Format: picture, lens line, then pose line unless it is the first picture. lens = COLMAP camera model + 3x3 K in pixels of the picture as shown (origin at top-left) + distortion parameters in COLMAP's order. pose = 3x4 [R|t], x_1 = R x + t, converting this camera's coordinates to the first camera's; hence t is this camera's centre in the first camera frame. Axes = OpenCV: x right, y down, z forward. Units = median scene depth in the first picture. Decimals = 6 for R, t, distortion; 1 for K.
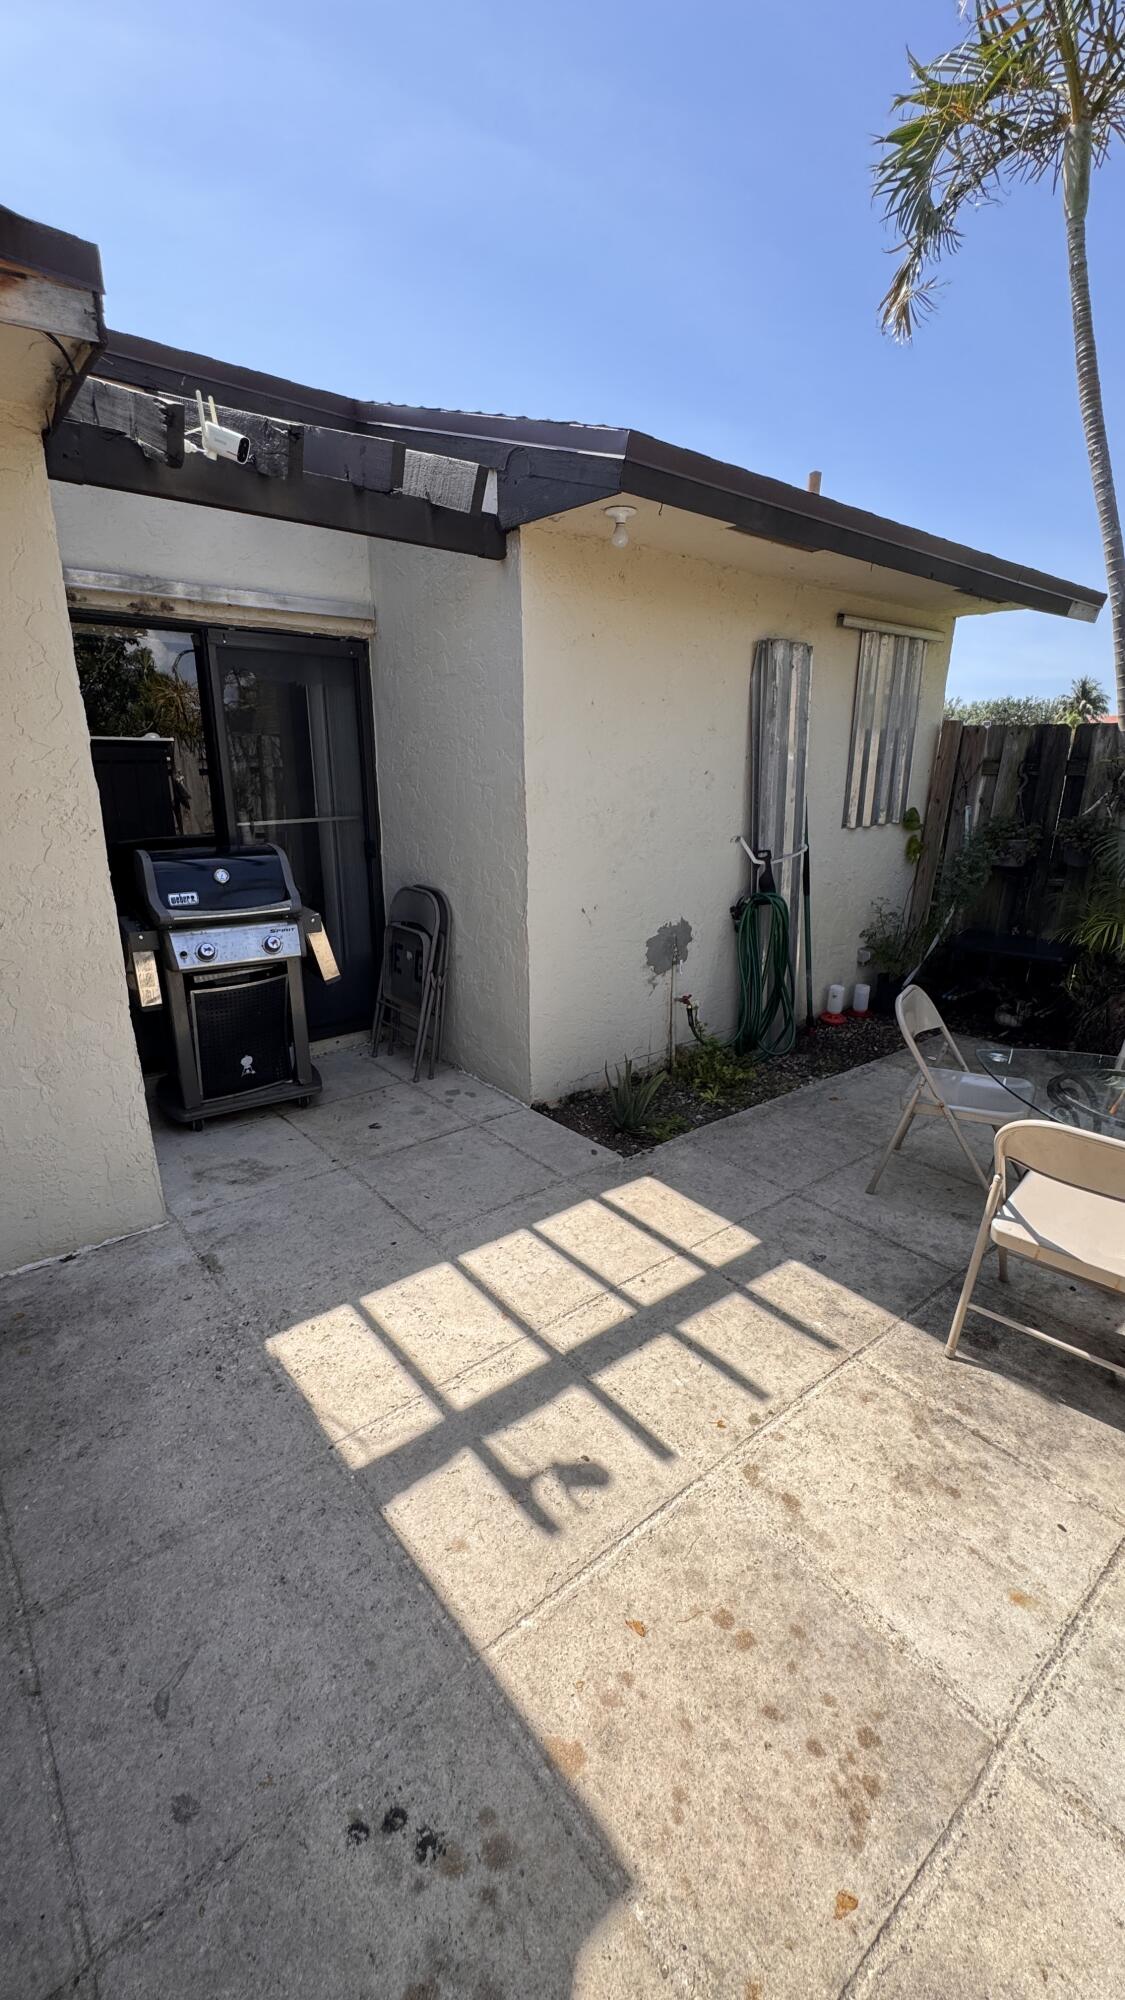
lens RADIAL K [[807.5, 0, 556.8], [0, 807.5, 993.3], [0, 0, 1]] dist [-0.002469, 0.001672]
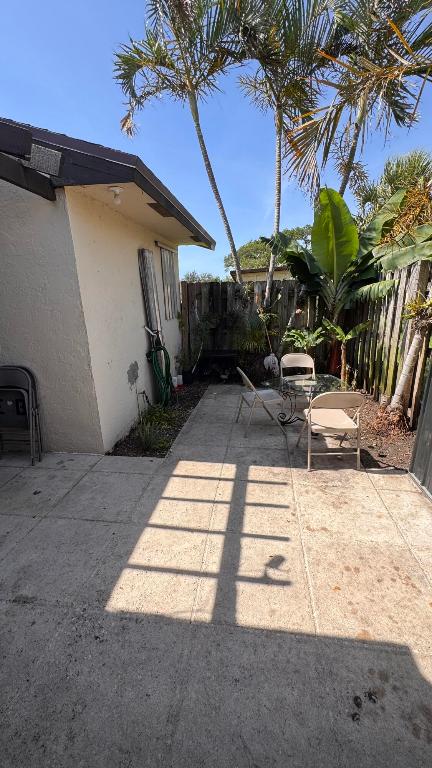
lens RADIAL K [[310.1, 0, 213.7], [0, 310.1, 383.4], [0, 0, 1]] dist [-0.002469, 0.001672]
pose [[0.733977, -0.209884, 0.645930, -0.469488], [0.217741, 0.973570, 0.068924, -0.061707], [-0.643324, 0.090056, 0.760279, 0.222554]]
